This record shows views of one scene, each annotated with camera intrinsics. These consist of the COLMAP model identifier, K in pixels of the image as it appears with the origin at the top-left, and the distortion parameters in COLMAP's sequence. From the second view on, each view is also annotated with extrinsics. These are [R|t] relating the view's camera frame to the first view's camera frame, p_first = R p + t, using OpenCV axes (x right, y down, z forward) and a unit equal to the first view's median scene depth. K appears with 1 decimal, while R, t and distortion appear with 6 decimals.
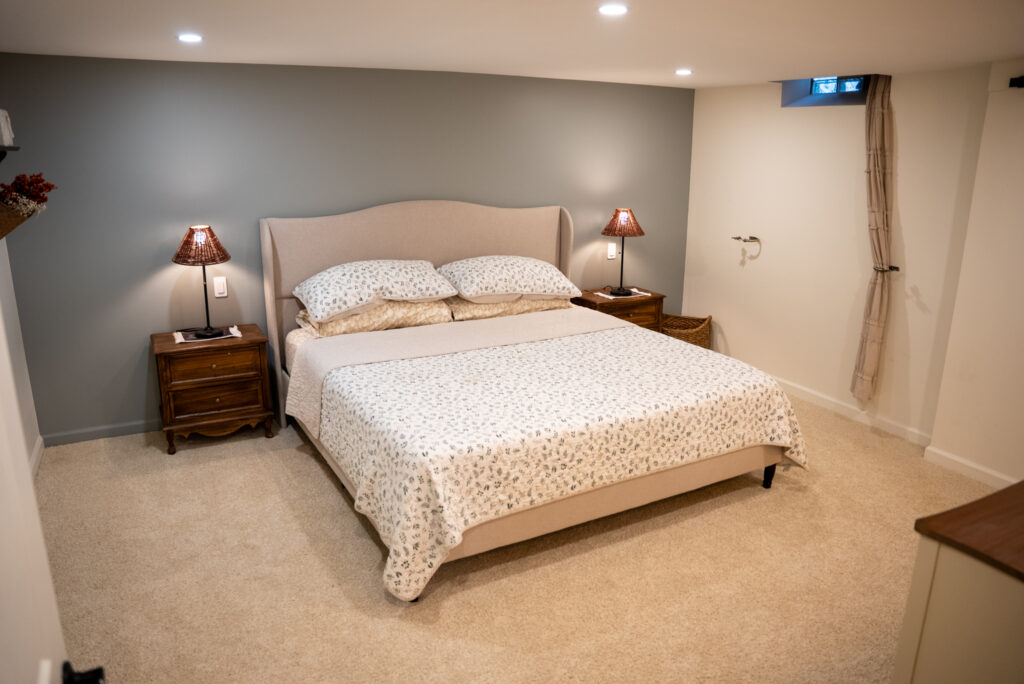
lens RADIAL K [[720.0, 0, 512.0], [0, 720.0, 342.0], [0, 0, 1]] dist [-0.115965, 0.002276]
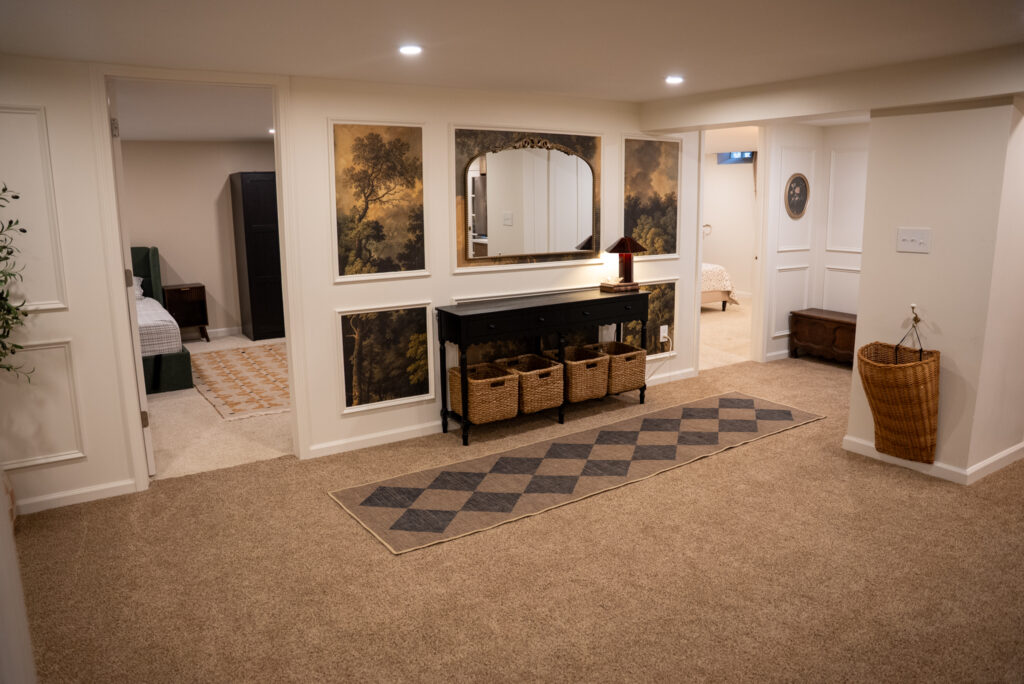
lens RADIAL K [[720.0, 0, 512.0], [0, 720.0, 342.0], [0, 0, 1]] dist [-0.115965, 0.002276]
pose [[0.995368, -0.037906, 0.088345, -0.537021], [0.044550, 0.996226, -0.074491, 0.403933], [-0.085188, 0.078082, 0.993301, -1.260791]]
